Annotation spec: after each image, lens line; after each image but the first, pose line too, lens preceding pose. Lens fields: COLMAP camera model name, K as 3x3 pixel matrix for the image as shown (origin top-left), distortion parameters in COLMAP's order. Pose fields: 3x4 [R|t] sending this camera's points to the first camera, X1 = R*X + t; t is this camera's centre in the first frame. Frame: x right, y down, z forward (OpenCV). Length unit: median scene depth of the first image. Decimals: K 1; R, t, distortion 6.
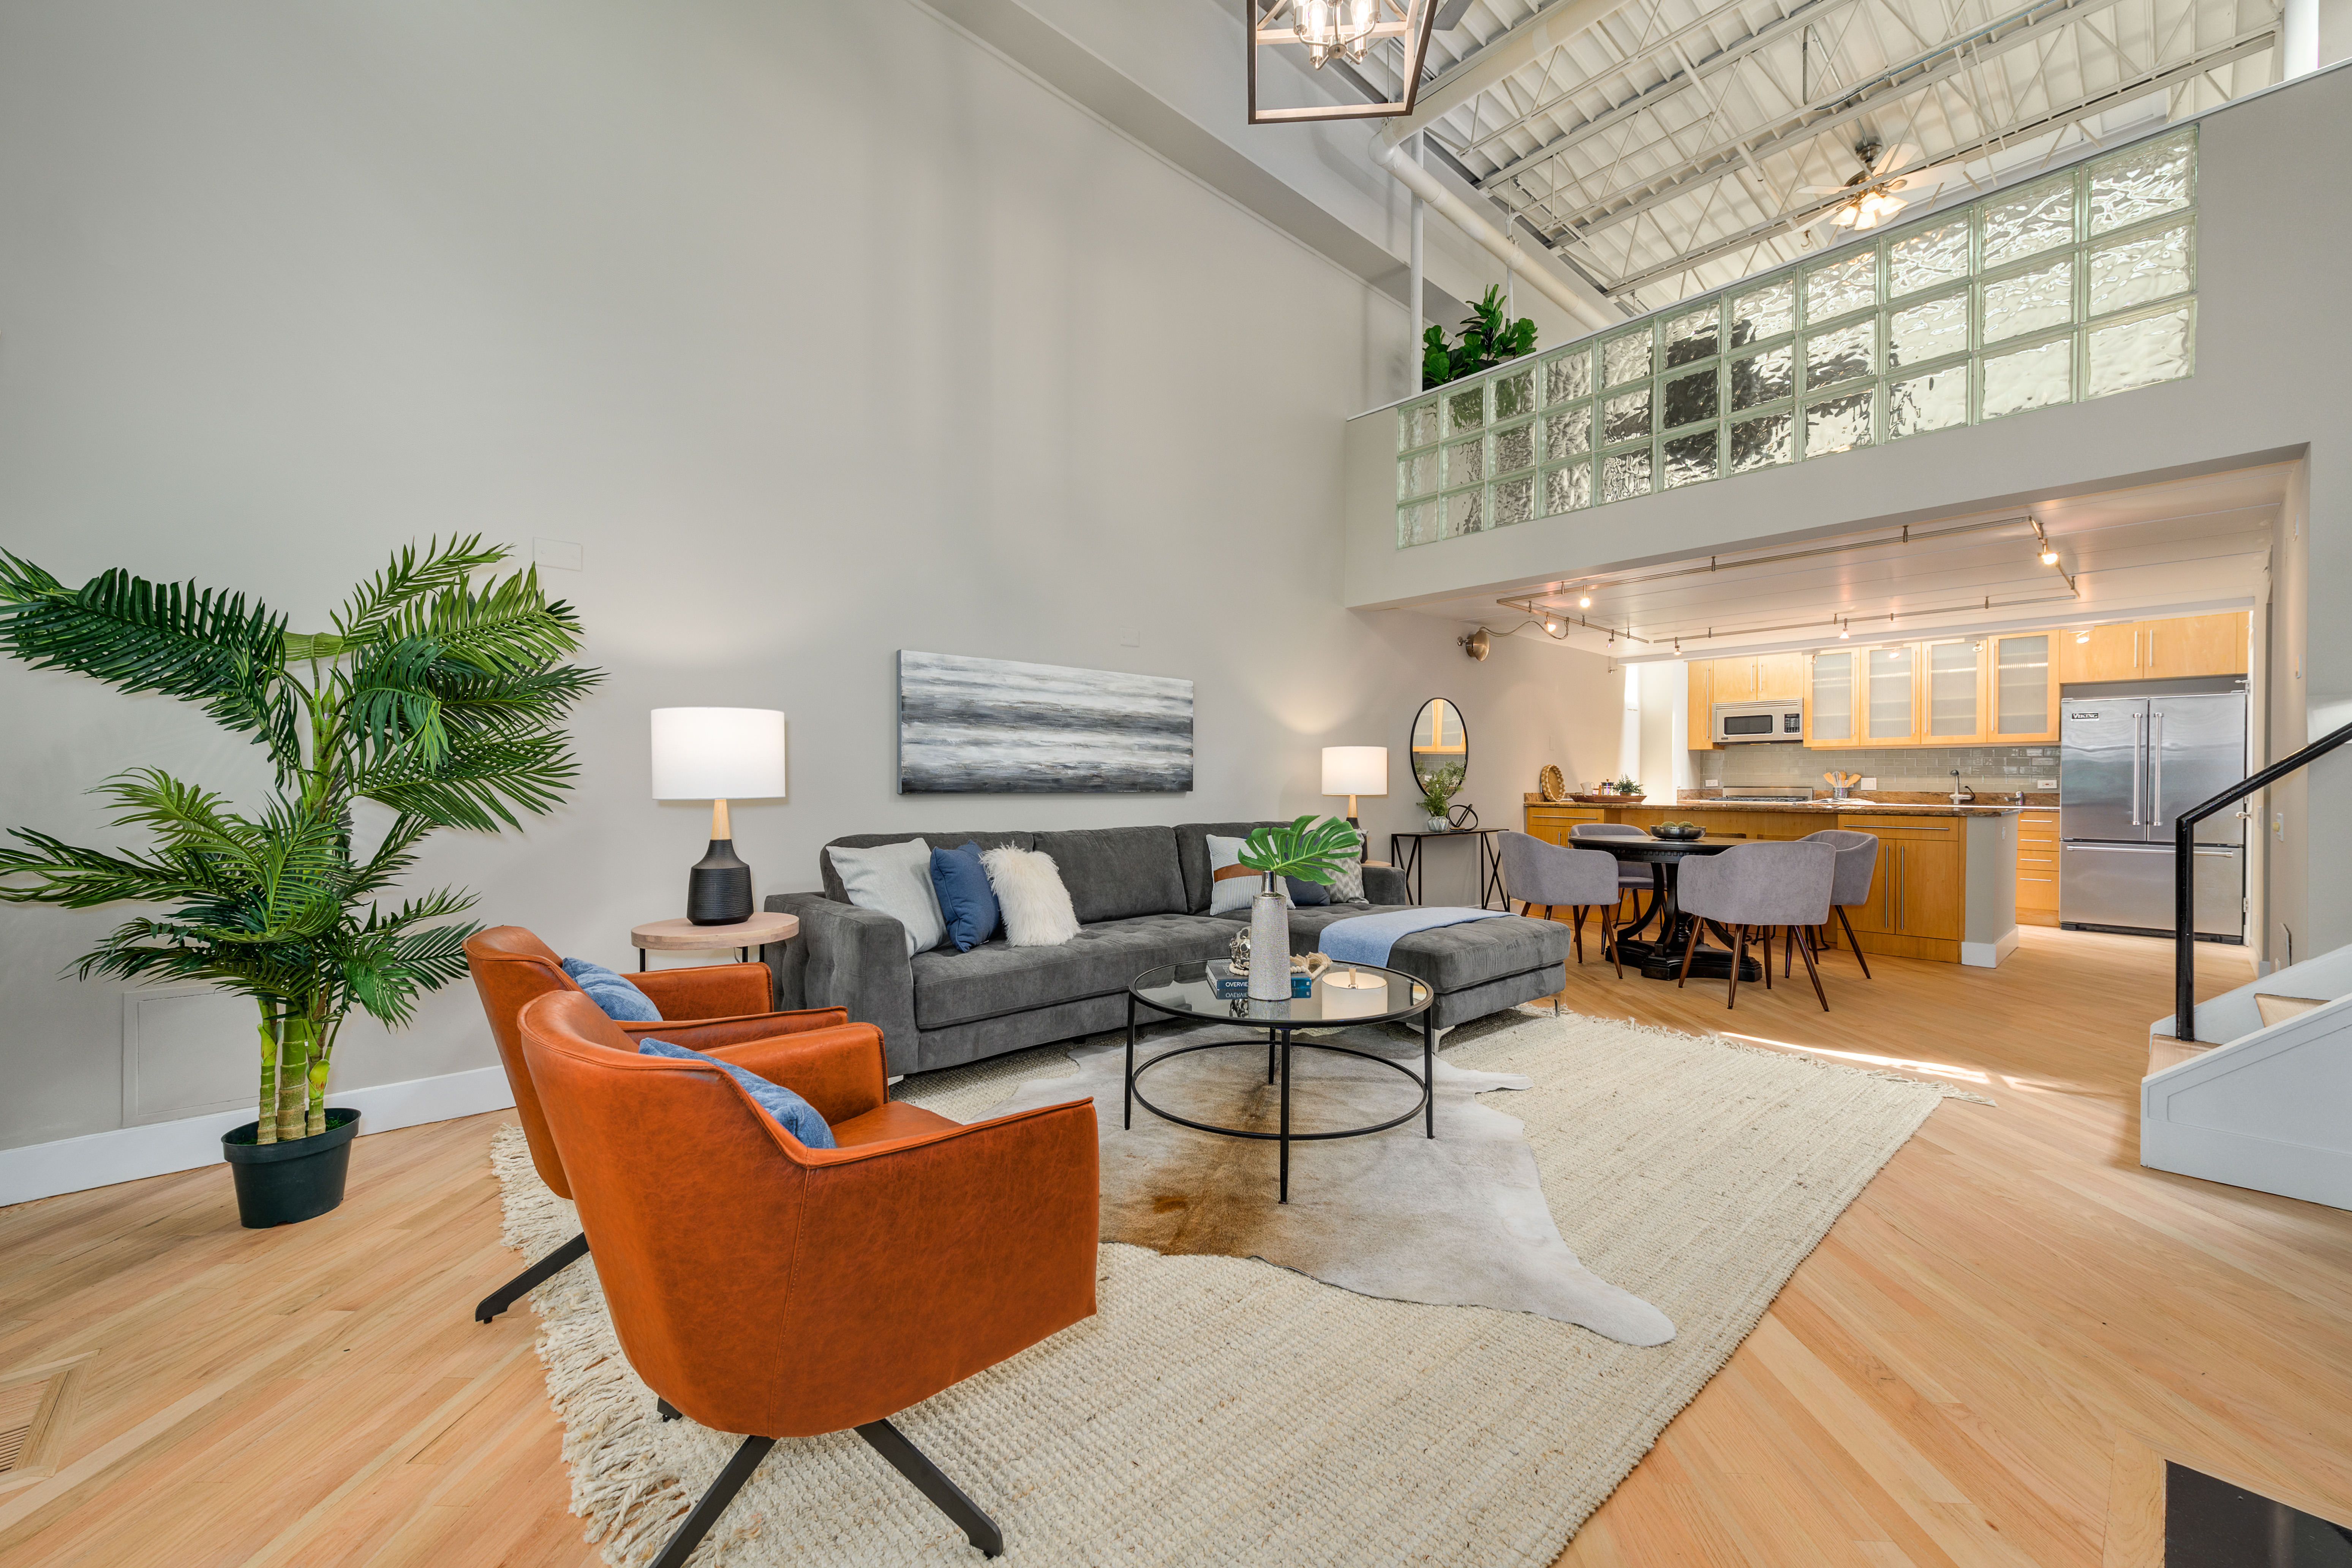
lens RADIAL K [[917.8, 0, 1182.8], [0, 917.8, 793.4], [0, 0, 1]] dist [0.008547, -0.000902]
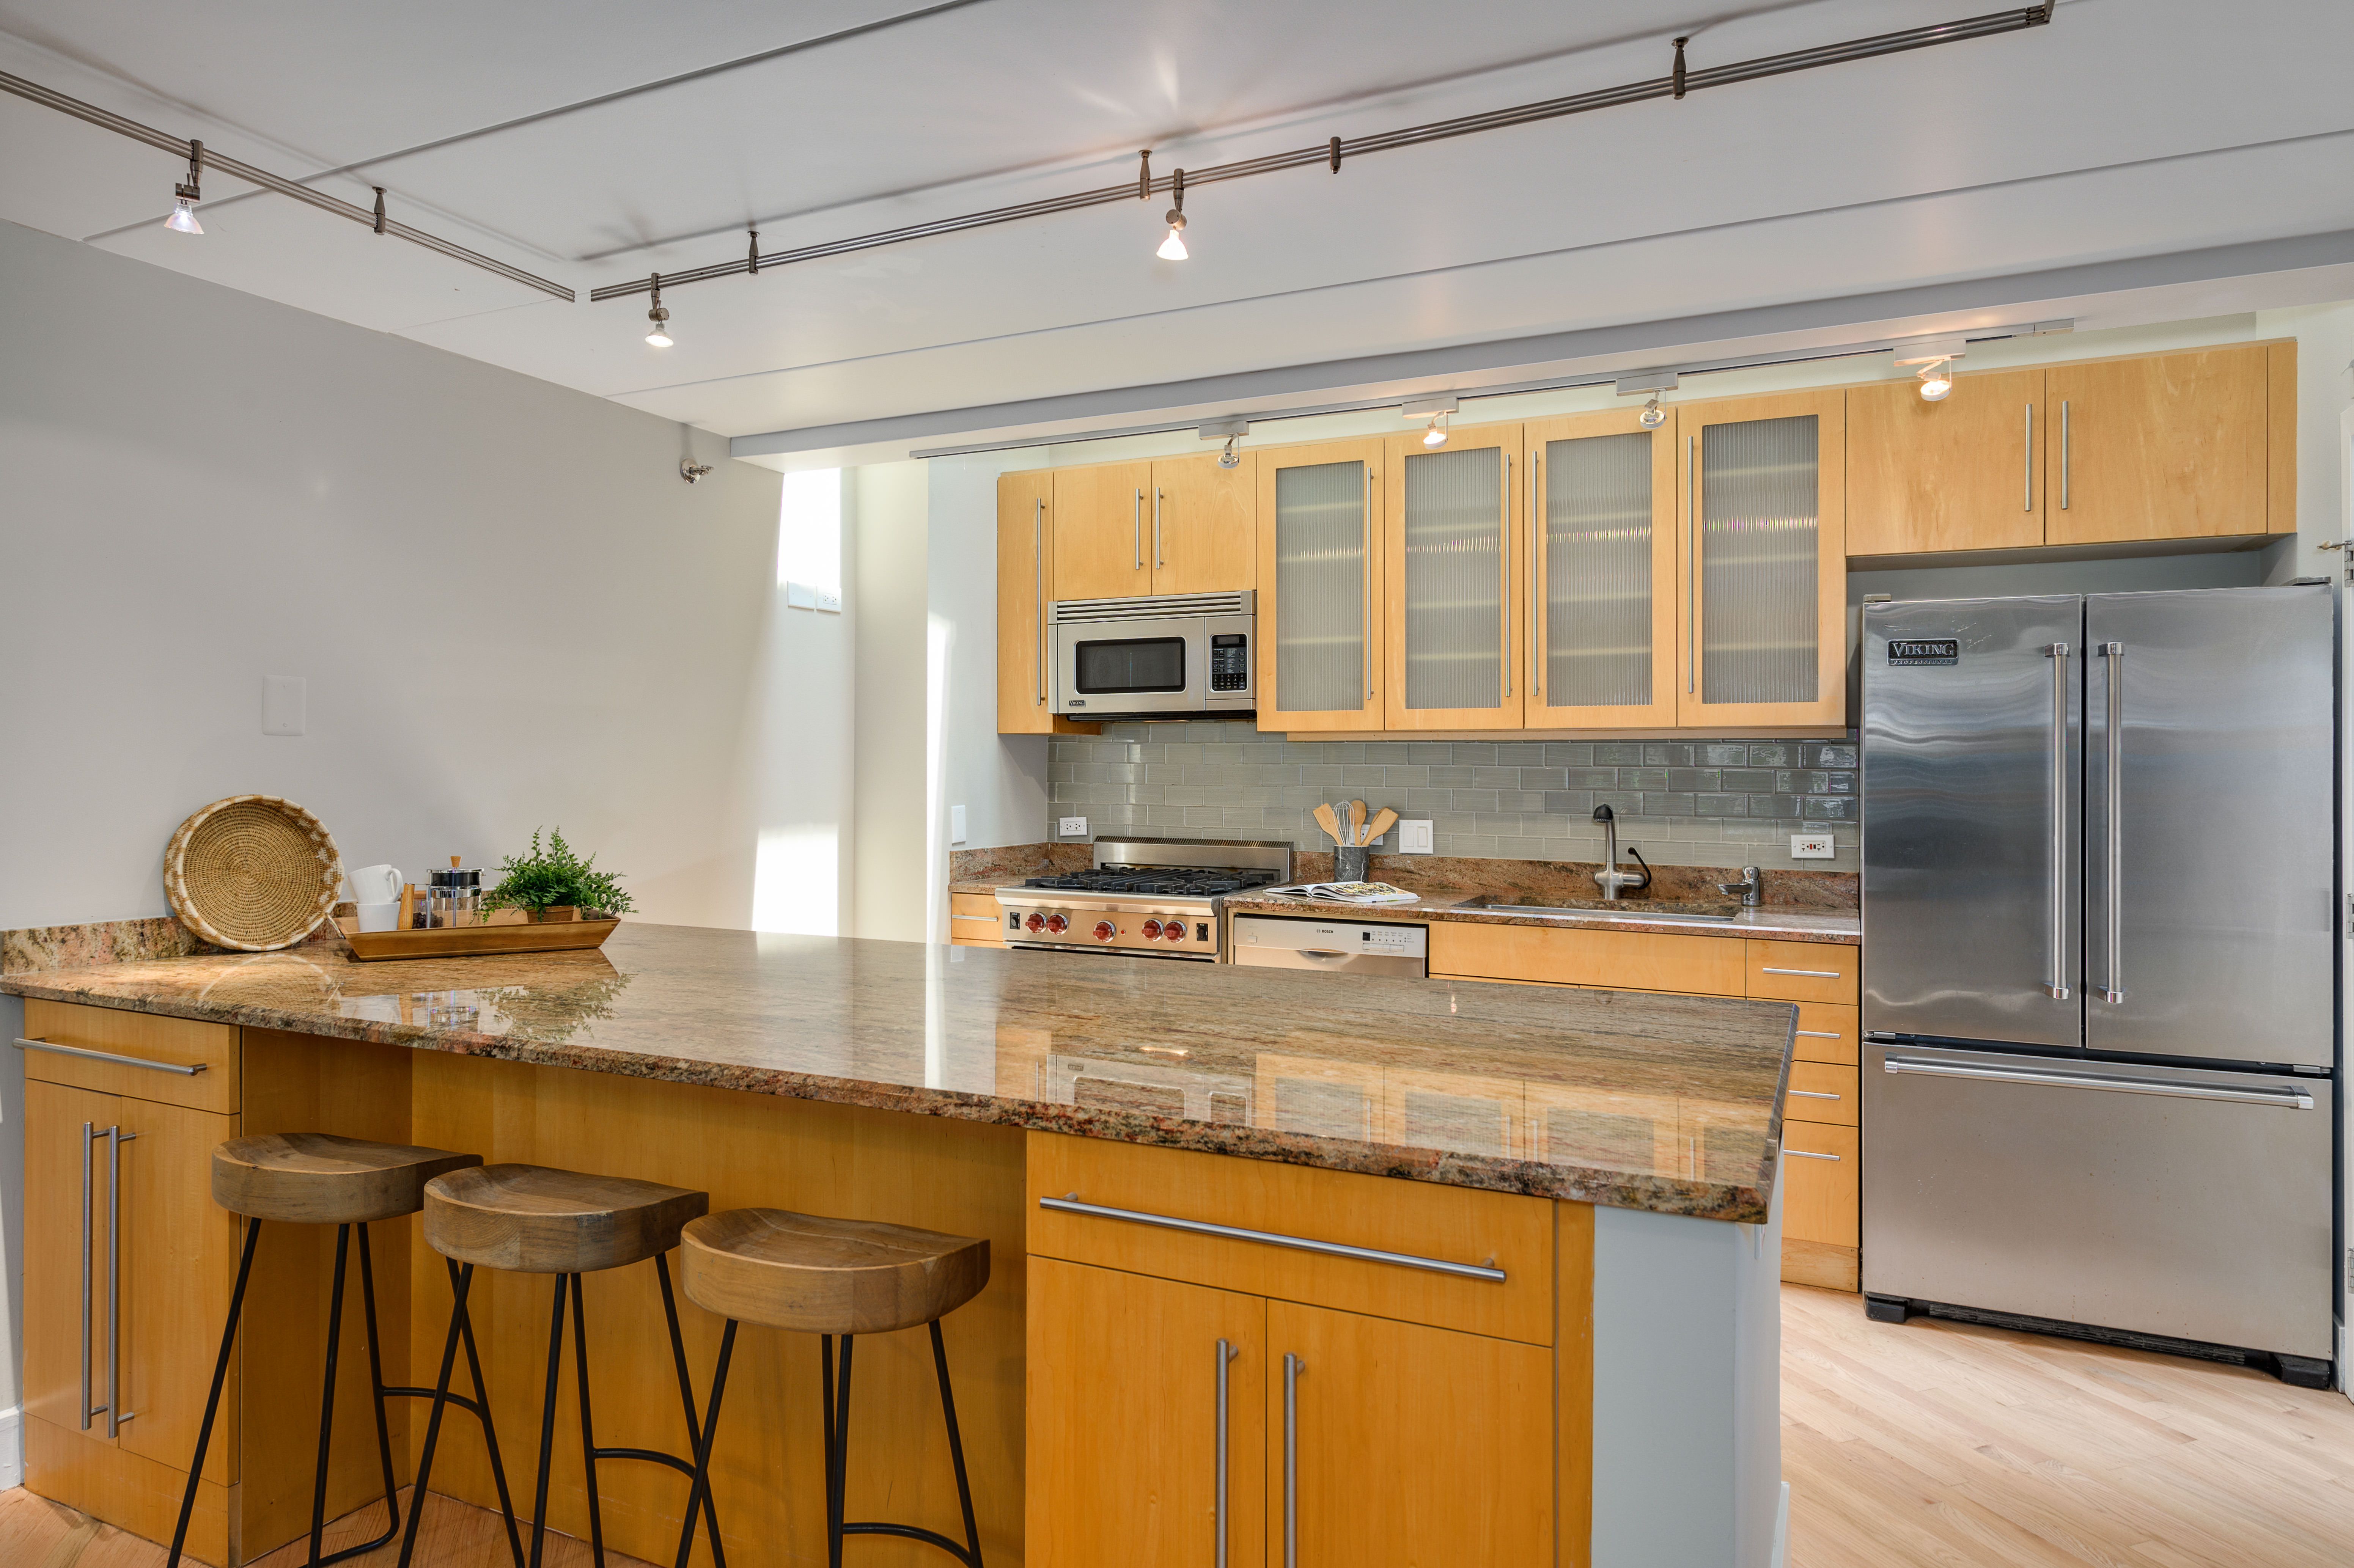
lens RADIAL K [[1393.2, 0, 1177.9], [0, 1393.2, 766.3], [0, 0, 1]] dist [0.011096, -0.005690]
pose [[0.929756, 0.001840, 0.368171, 0.663230], [0.002866, 0.999921, -0.012236, -0.045485], [-0.368164, 0.012432, 0.929678, 0.766126]]
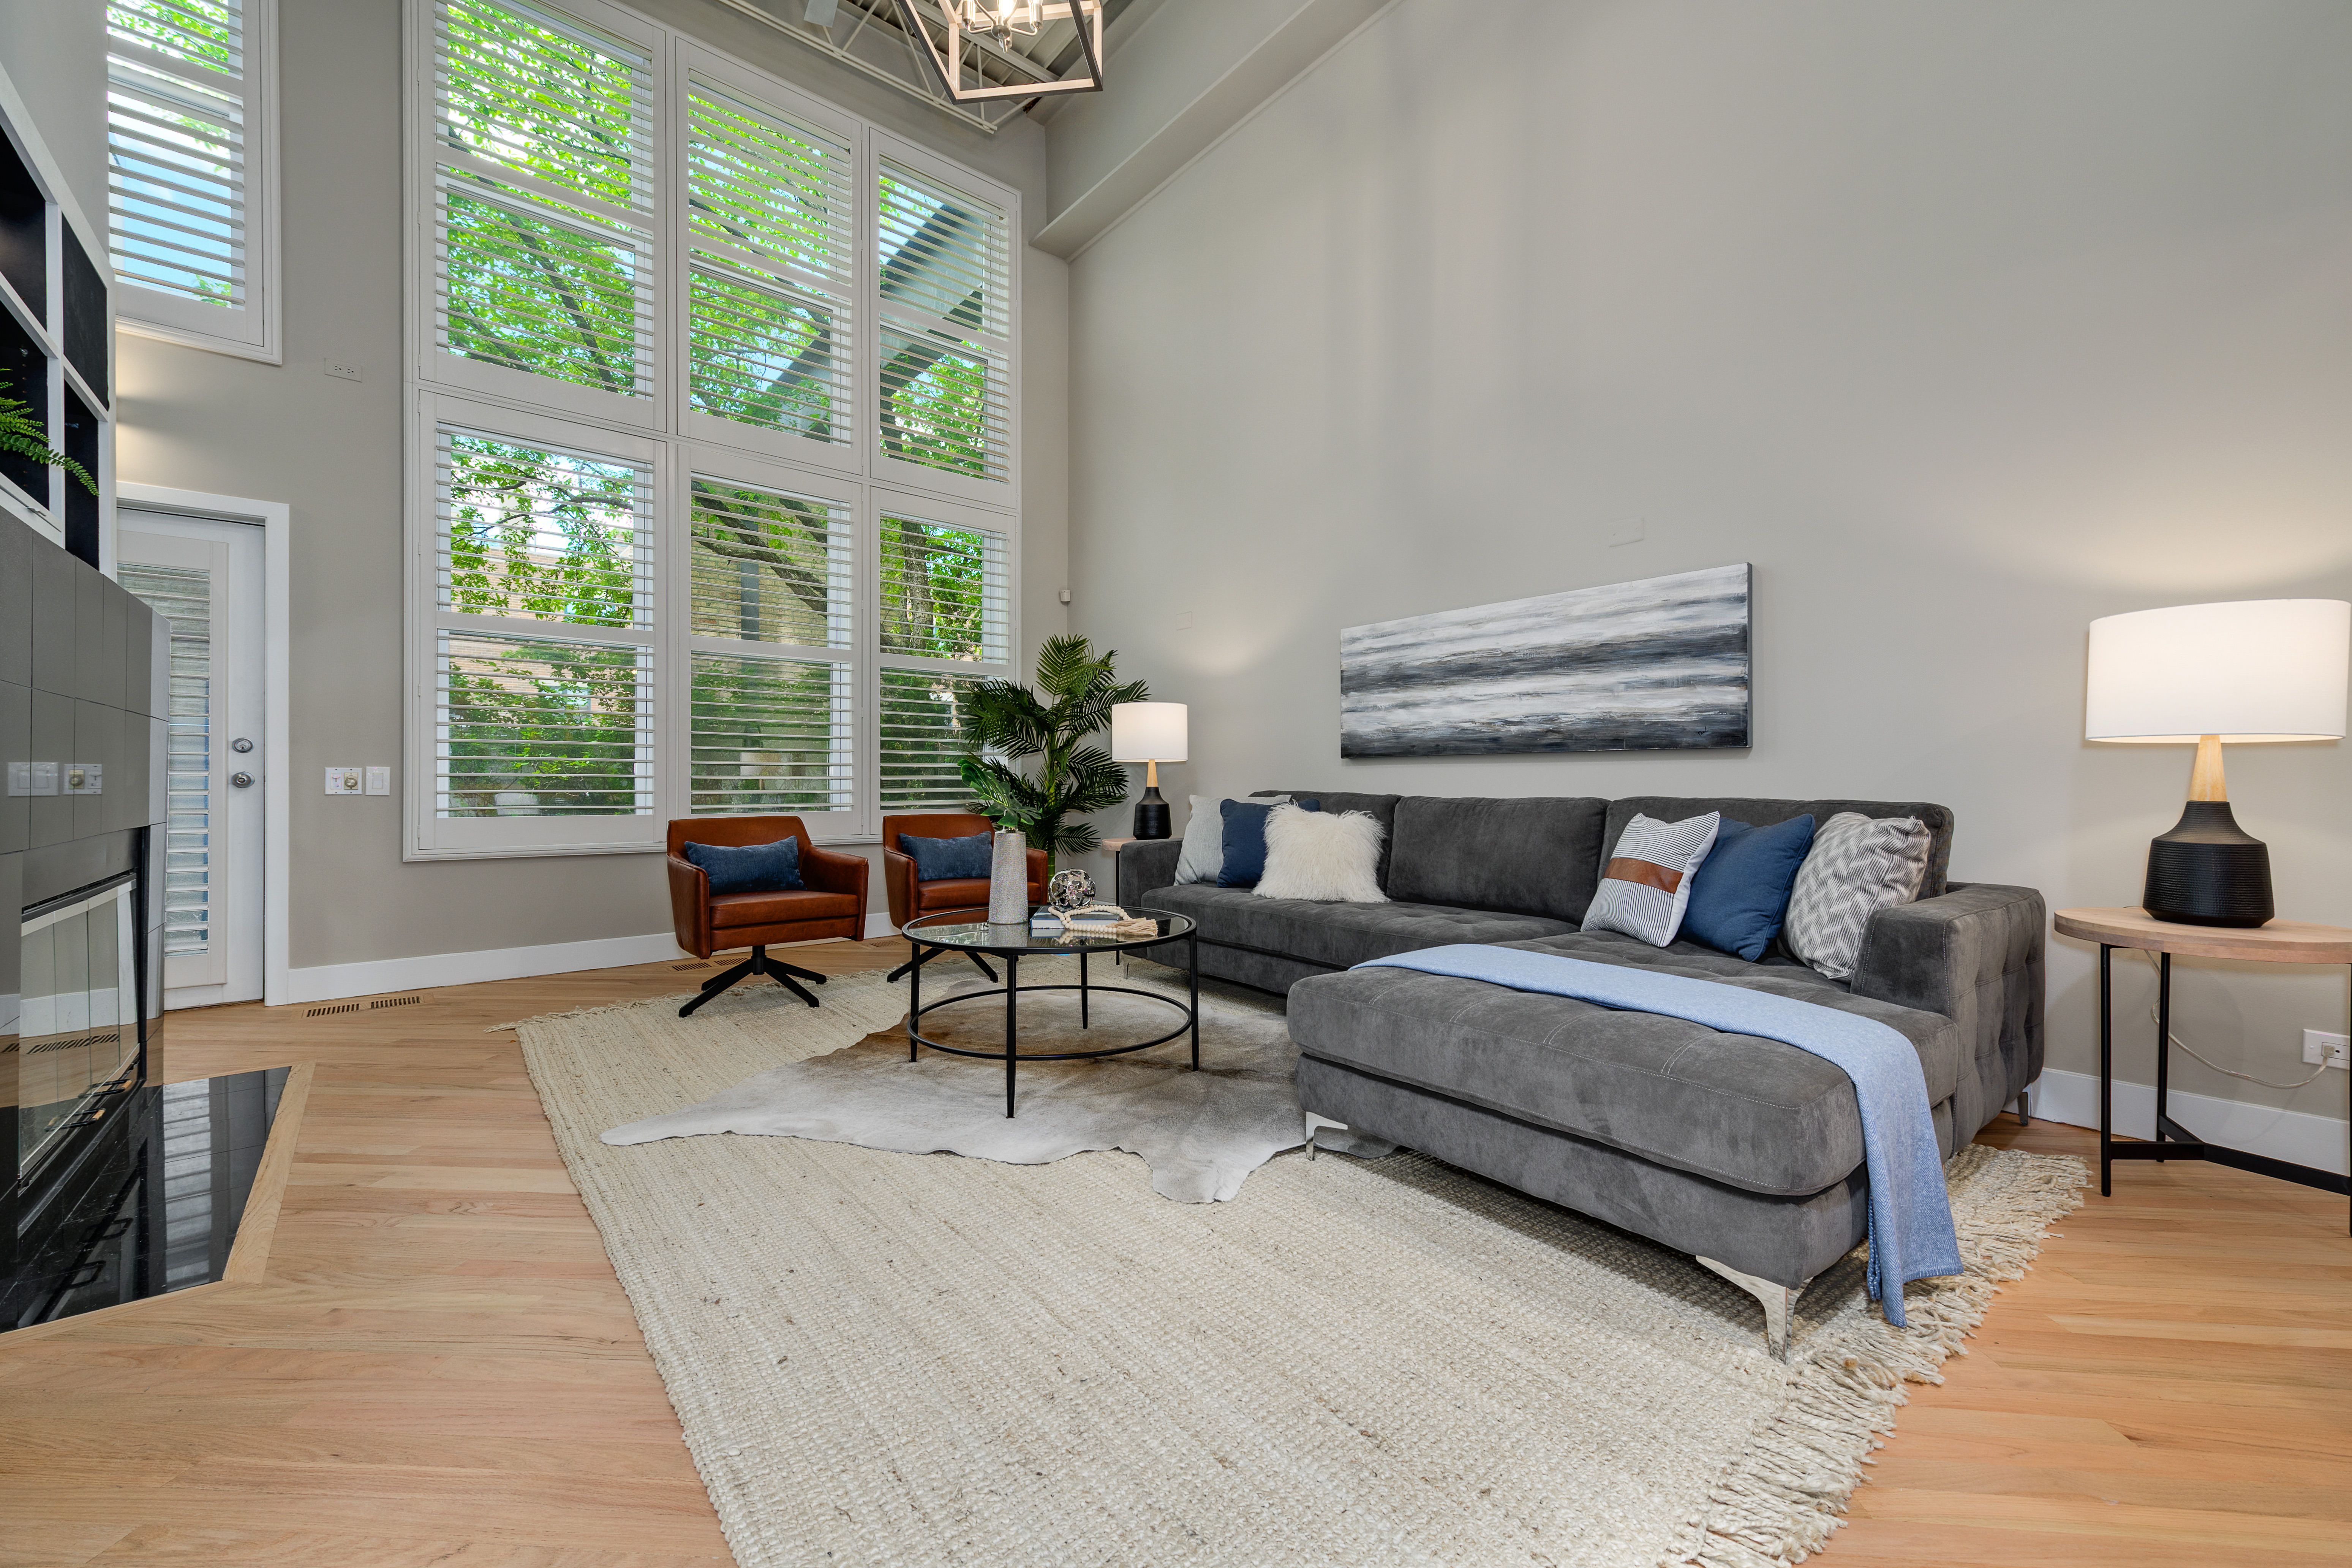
lens RADIAL K [[917.8, 0, 1170.6], [0, 917.8, 786.8], [0, 0, 1]] dist [0.008547, -0.000902]
pose [[-0.046877, 0.001774, -0.998899, 0.538082], [-0.012271, 0.999922, 0.002352, 0.023149], [0.998825, 0.012368, -0.046852, 0.556225]]
